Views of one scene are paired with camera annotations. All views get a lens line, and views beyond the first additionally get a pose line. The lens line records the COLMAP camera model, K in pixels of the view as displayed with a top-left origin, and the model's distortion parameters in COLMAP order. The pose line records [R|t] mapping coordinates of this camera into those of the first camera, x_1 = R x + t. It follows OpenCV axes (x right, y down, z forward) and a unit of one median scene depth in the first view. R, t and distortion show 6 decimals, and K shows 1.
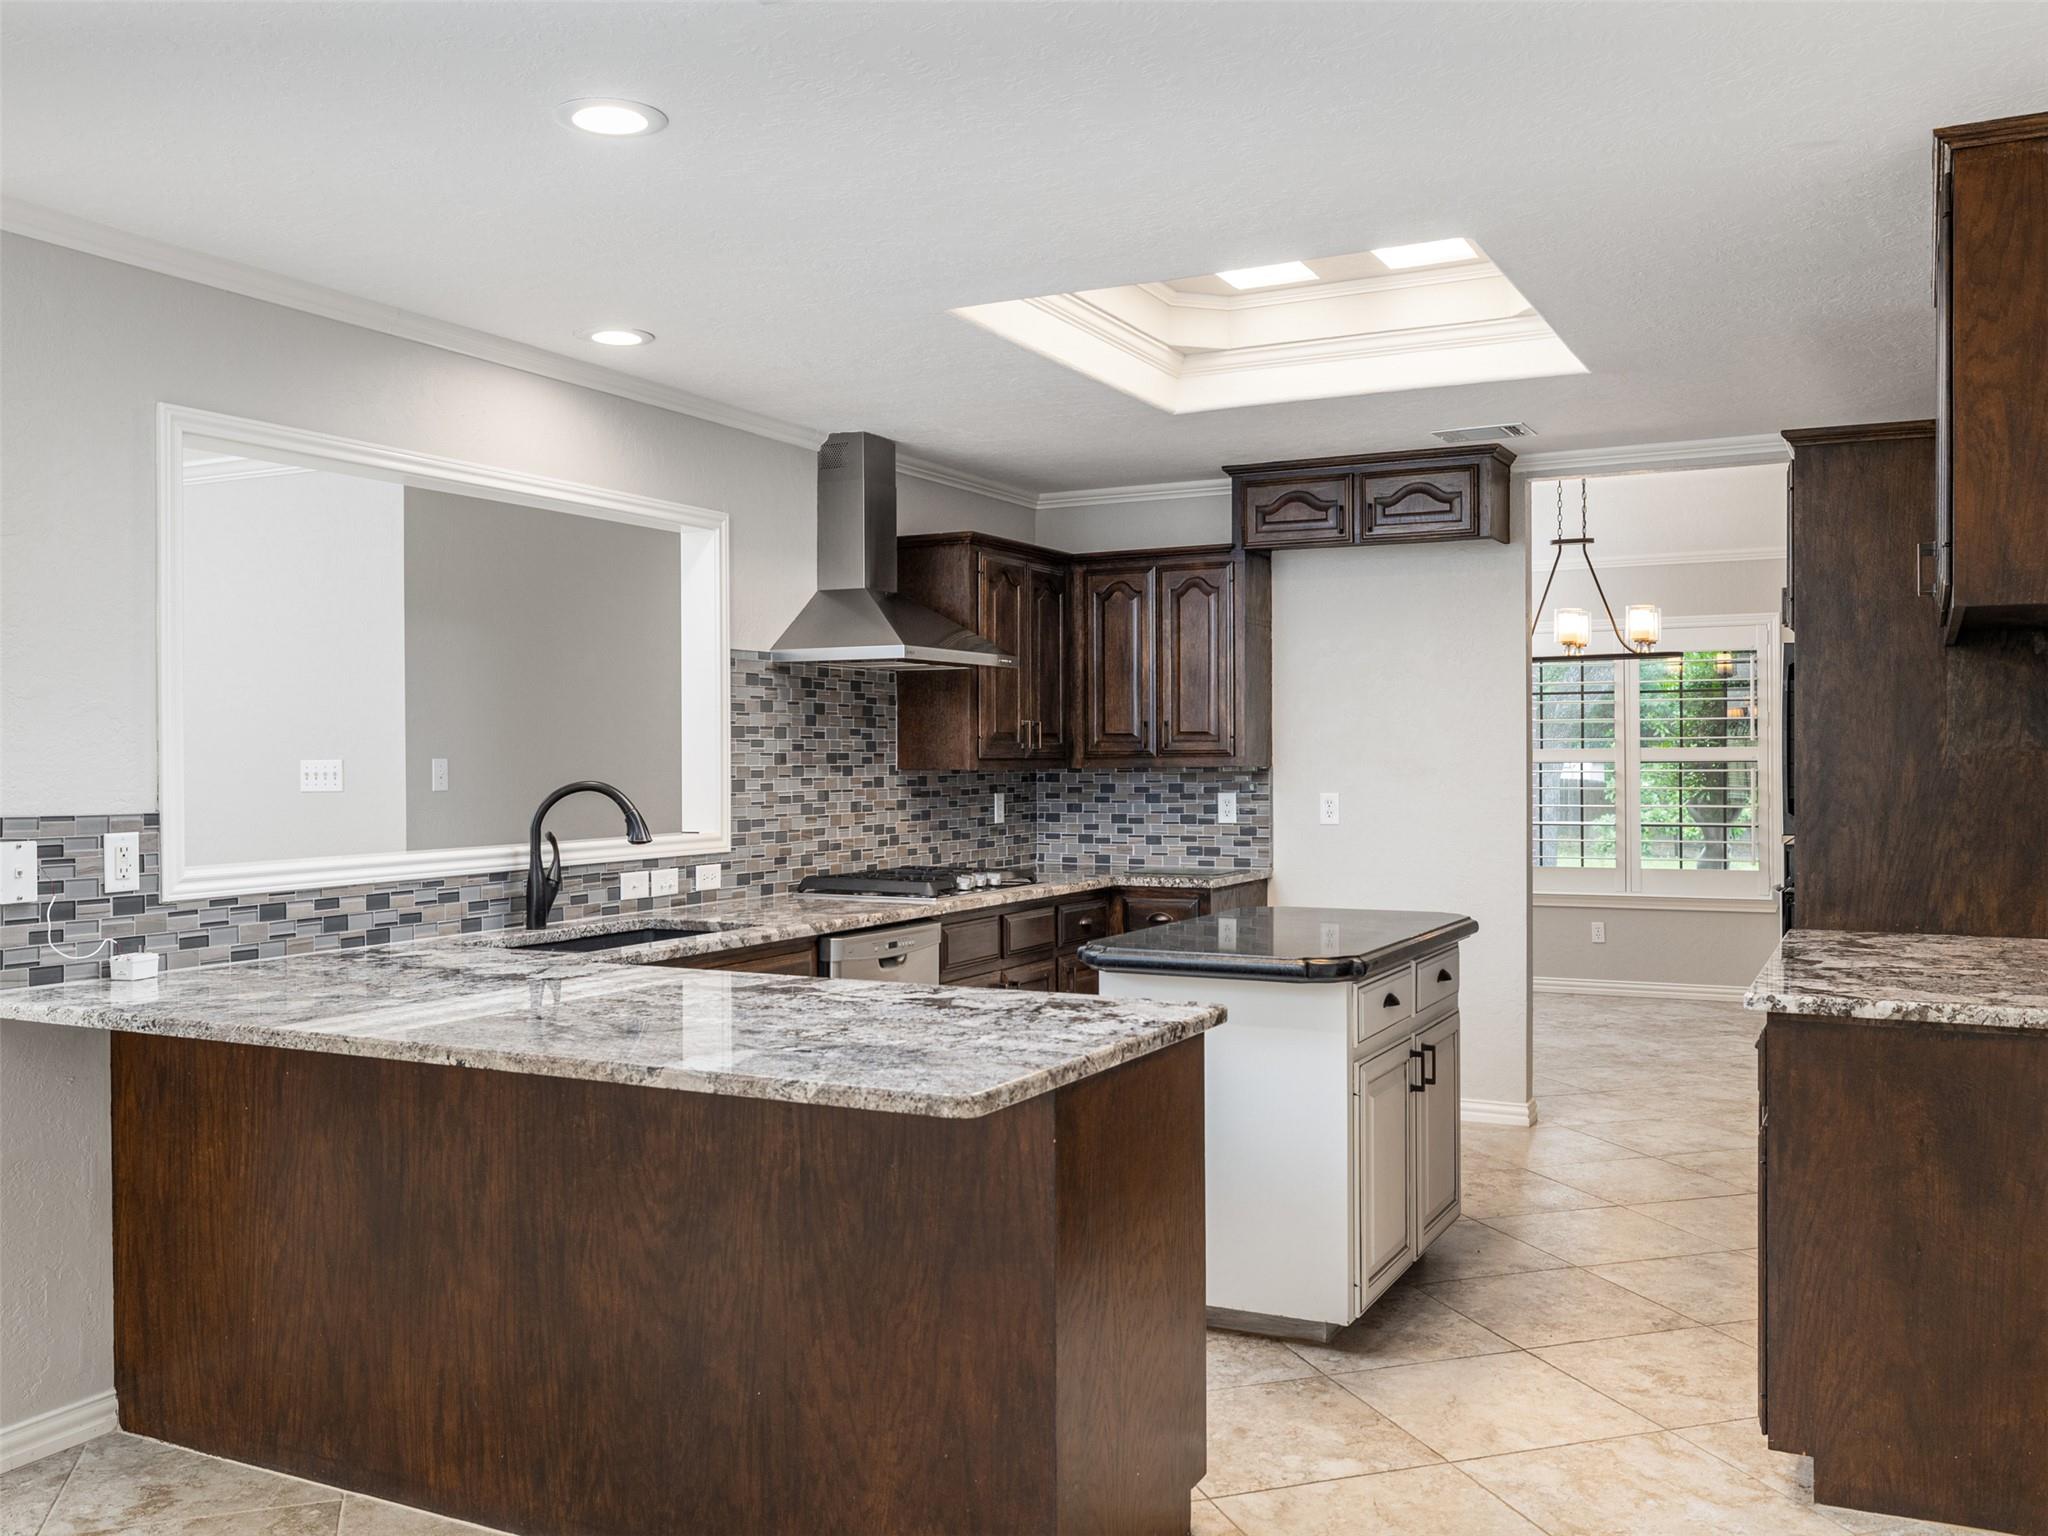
lens RADIAL K [[1736.2, 0, 1025.1], [0, 1736.2, 772.6], [0, 0, 1]] dist [0.001310, 0.000561]
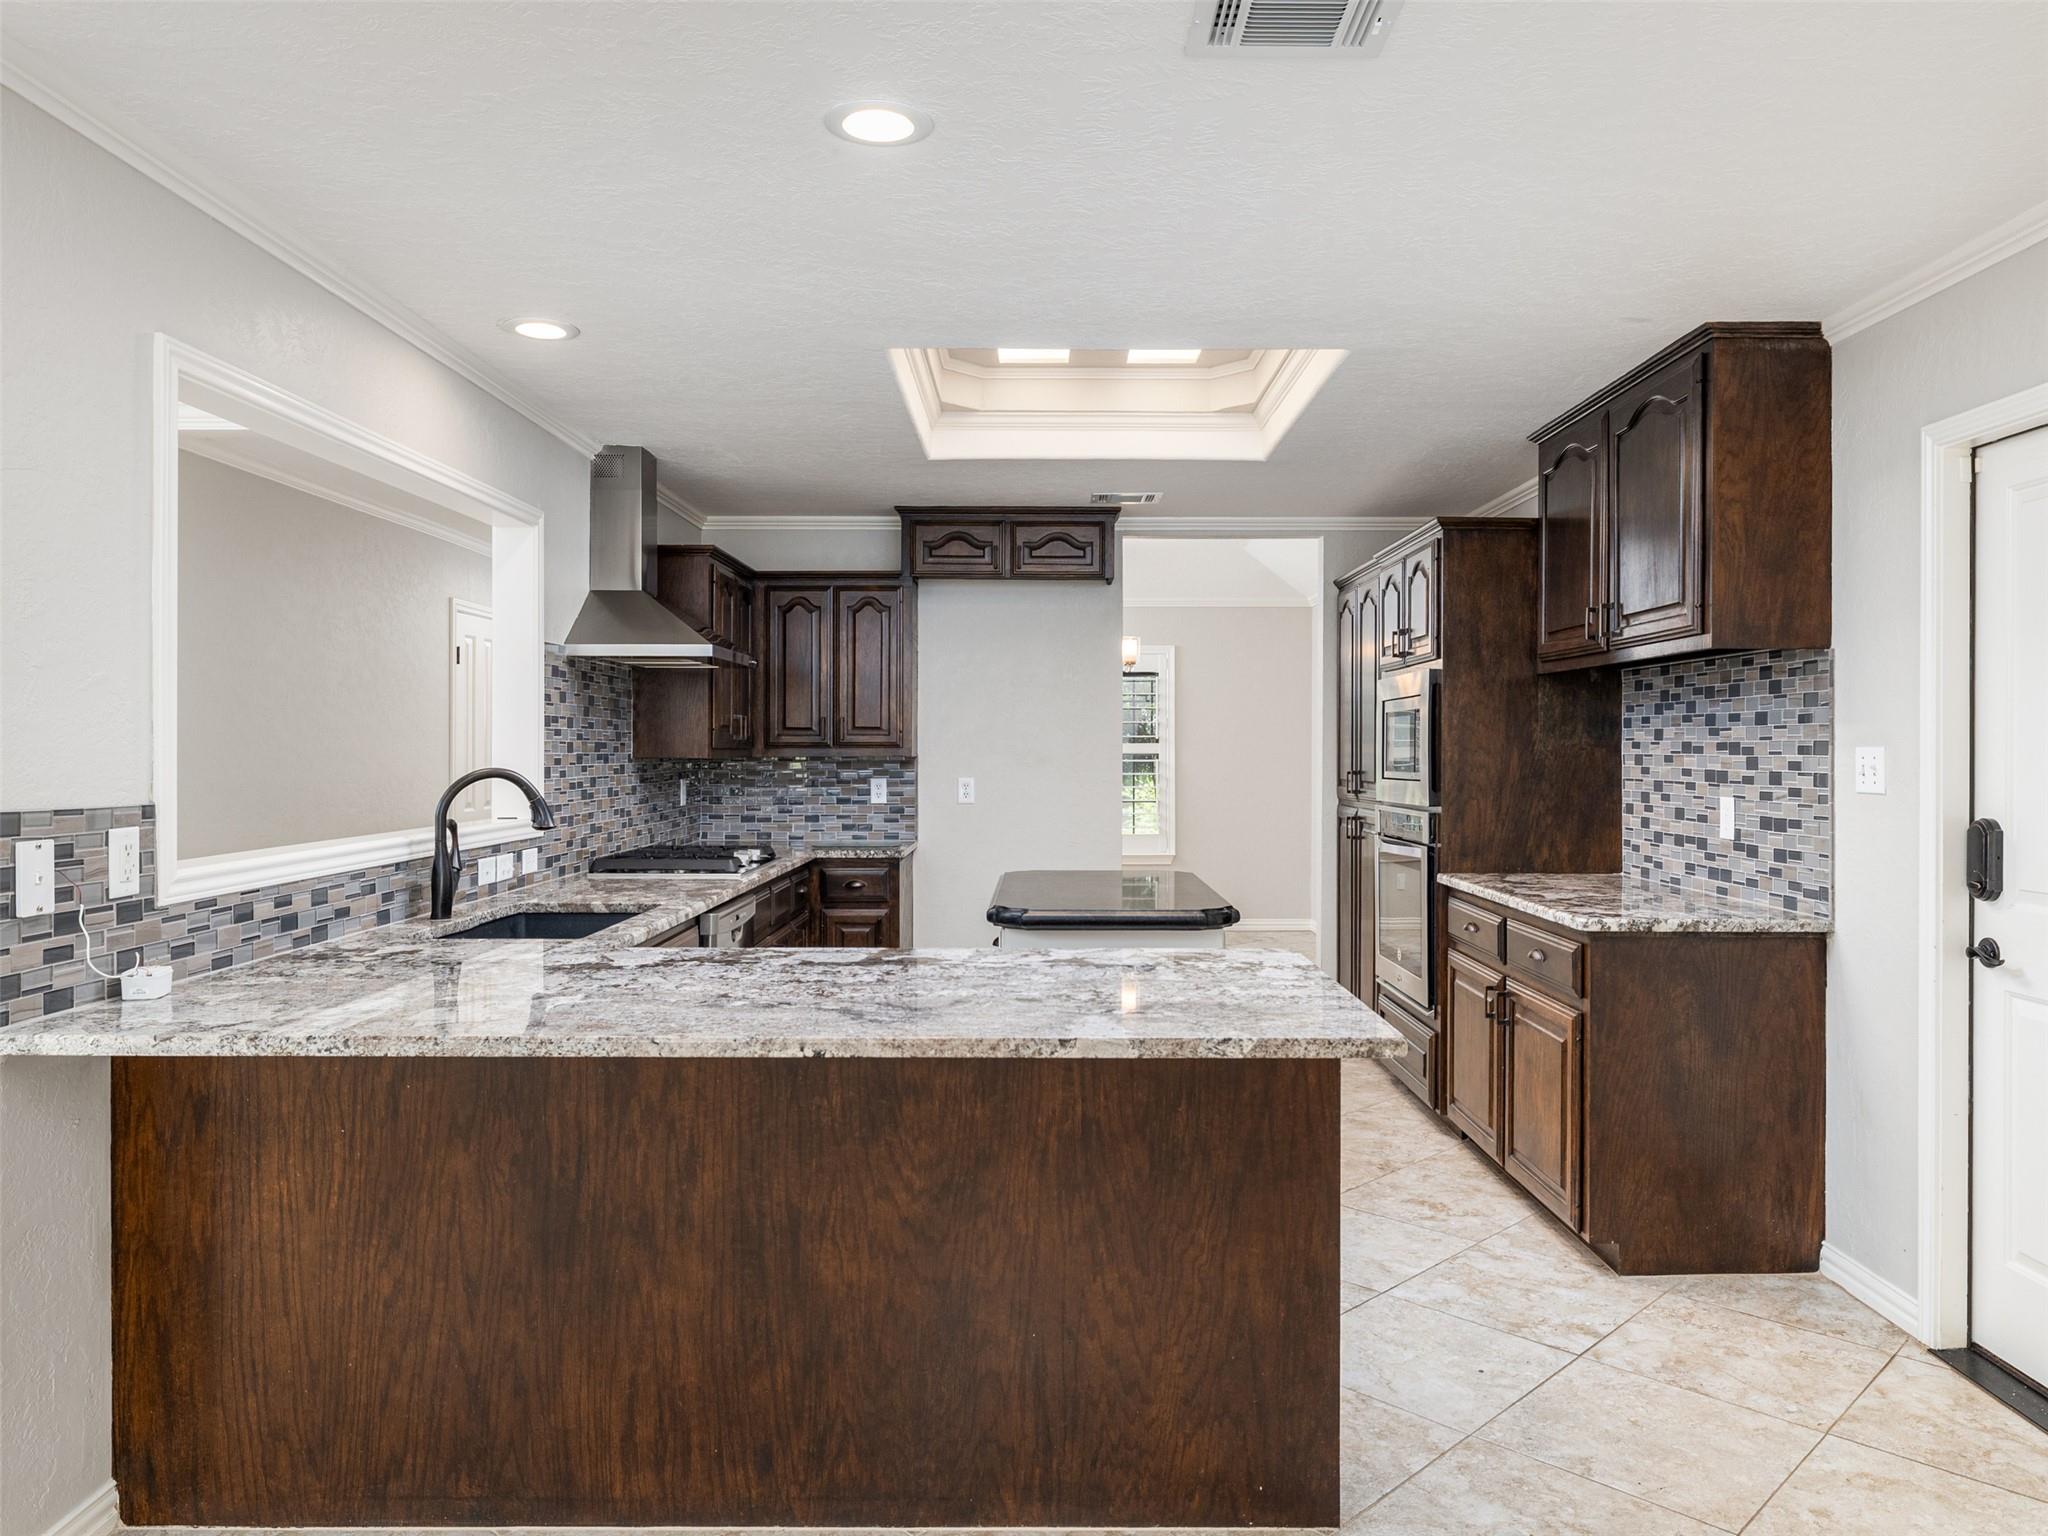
lens RADIAL K [[1391.6, 0, 1025.9], [0, 1391.6, 759.1], [0, 0, 1]] dist [-0.003834, 0.006350]
pose [[0.889004, 0.002721, 0.457892, -0.445072], [-0.001556, 0.999995, -0.002923, 0.002176], [-0.457897, 0.001886, 0.889003, 0.188894]]
